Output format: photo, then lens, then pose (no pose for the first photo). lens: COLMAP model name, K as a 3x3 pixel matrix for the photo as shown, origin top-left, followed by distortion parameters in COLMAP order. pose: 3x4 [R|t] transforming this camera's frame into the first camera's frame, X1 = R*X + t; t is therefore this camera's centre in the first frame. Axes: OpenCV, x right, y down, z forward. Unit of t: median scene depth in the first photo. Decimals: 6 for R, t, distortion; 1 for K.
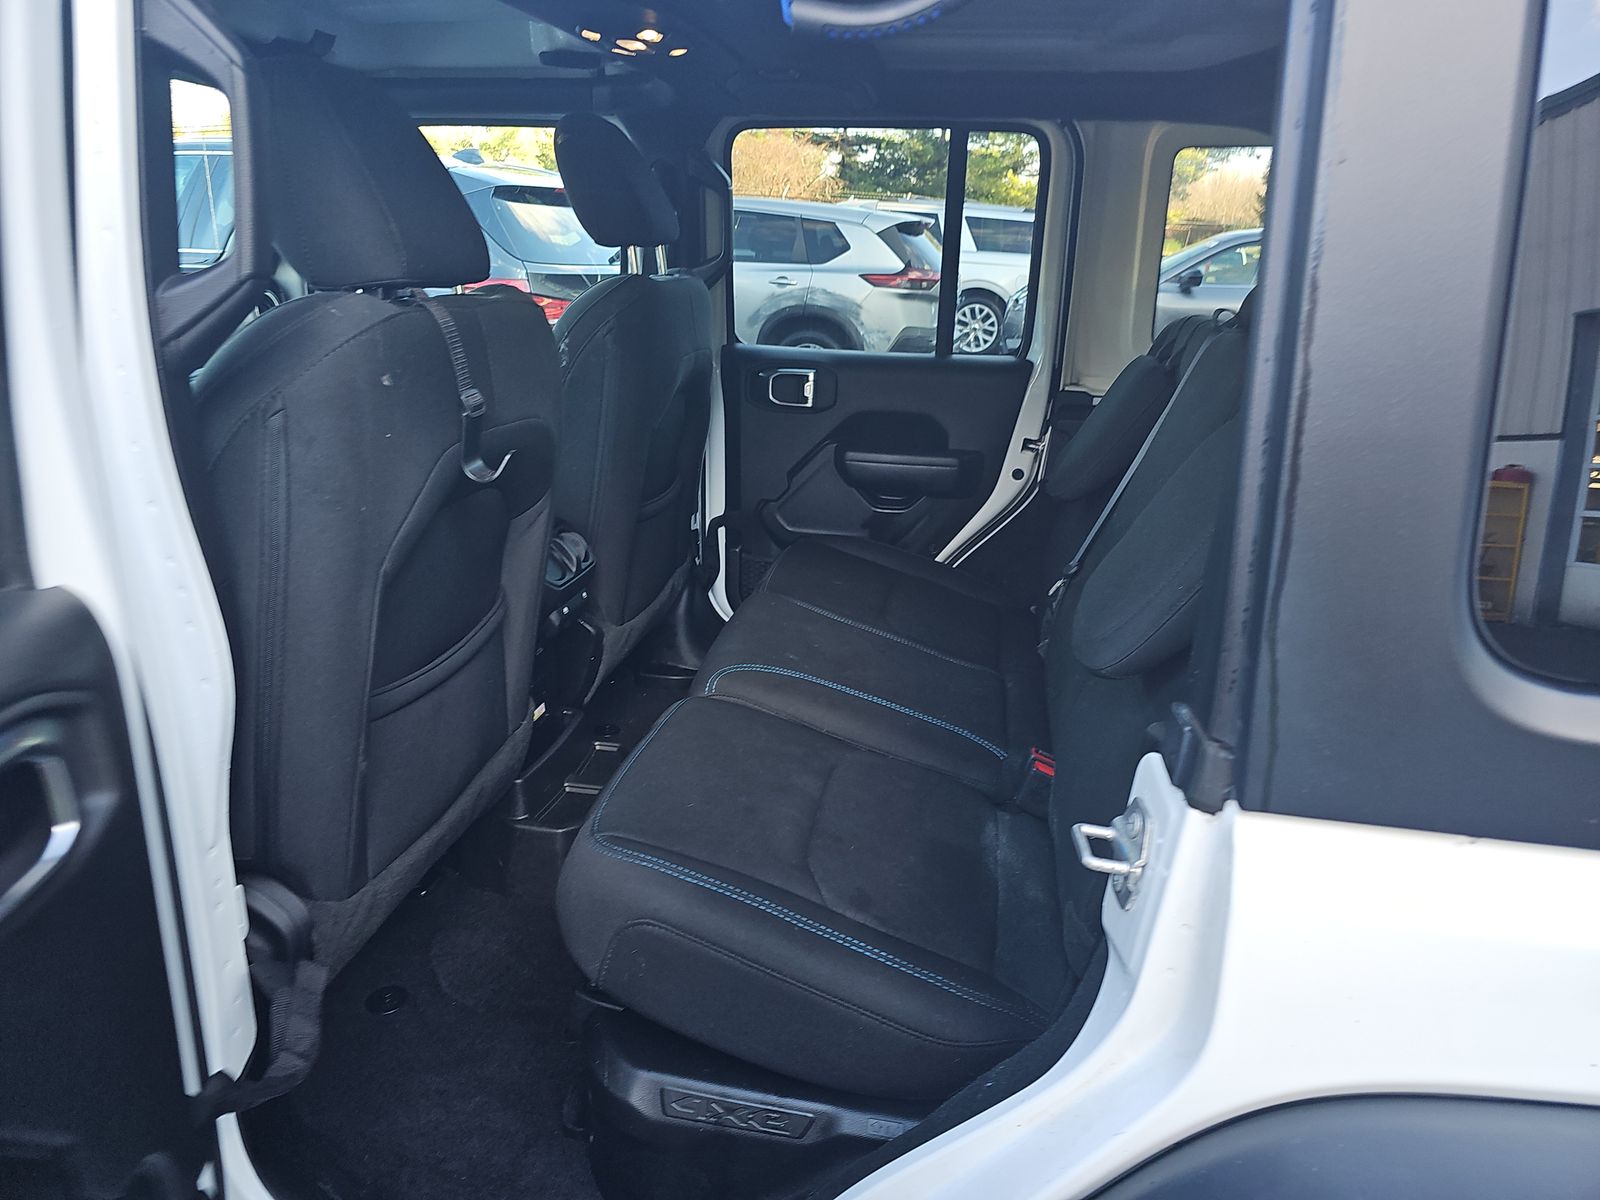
lens RADIAL K [[1075.0, 0, 796.8], [0, 1075.0, 607.9], [0, 0, 1]] dist [0.006108, 0.002529]
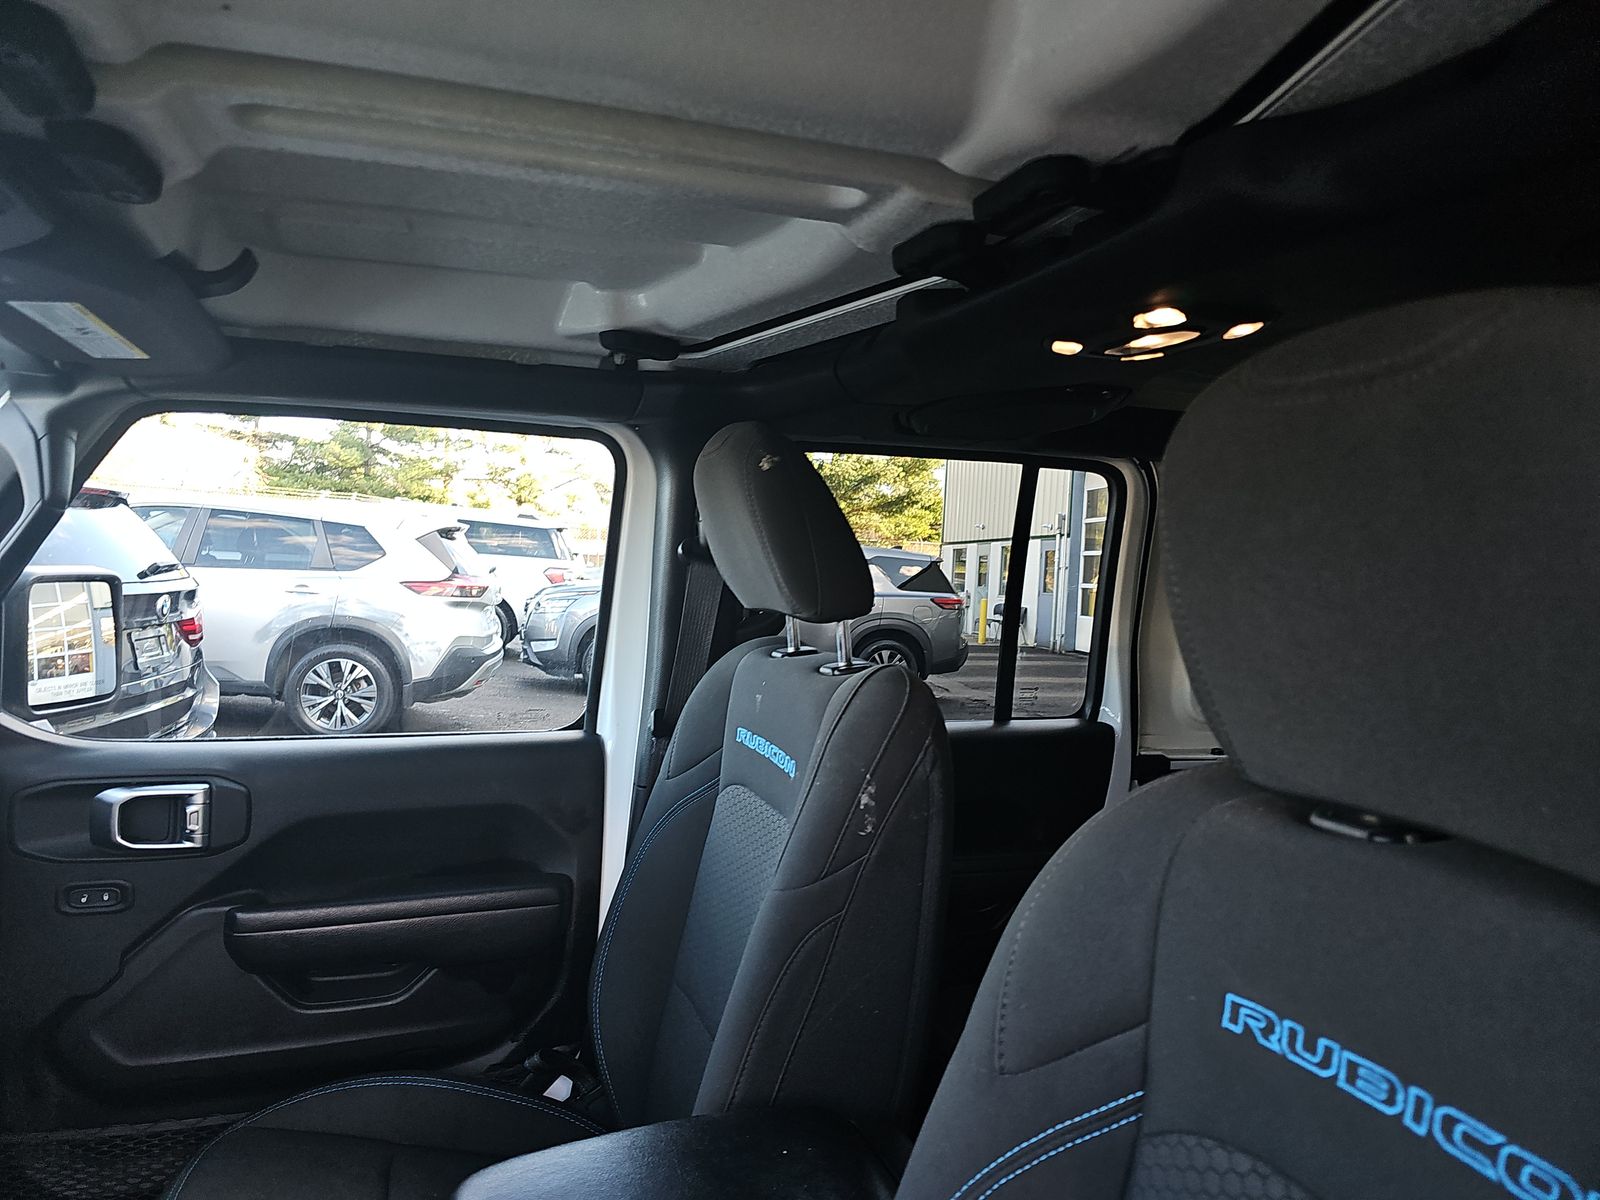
lens RADIAL K [[1075.0, 0, 796.8], [0, 1075.0, 607.9], [0, 0, 1]] dist [0.006108, 0.002529]
pose [[0.867877, -0.017763, 0.496461, -0.098750], [0.146824, 0.963887, -0.222180, -0.041015], [-0.474586, 0.265718, 0.839144, 0.095661]]
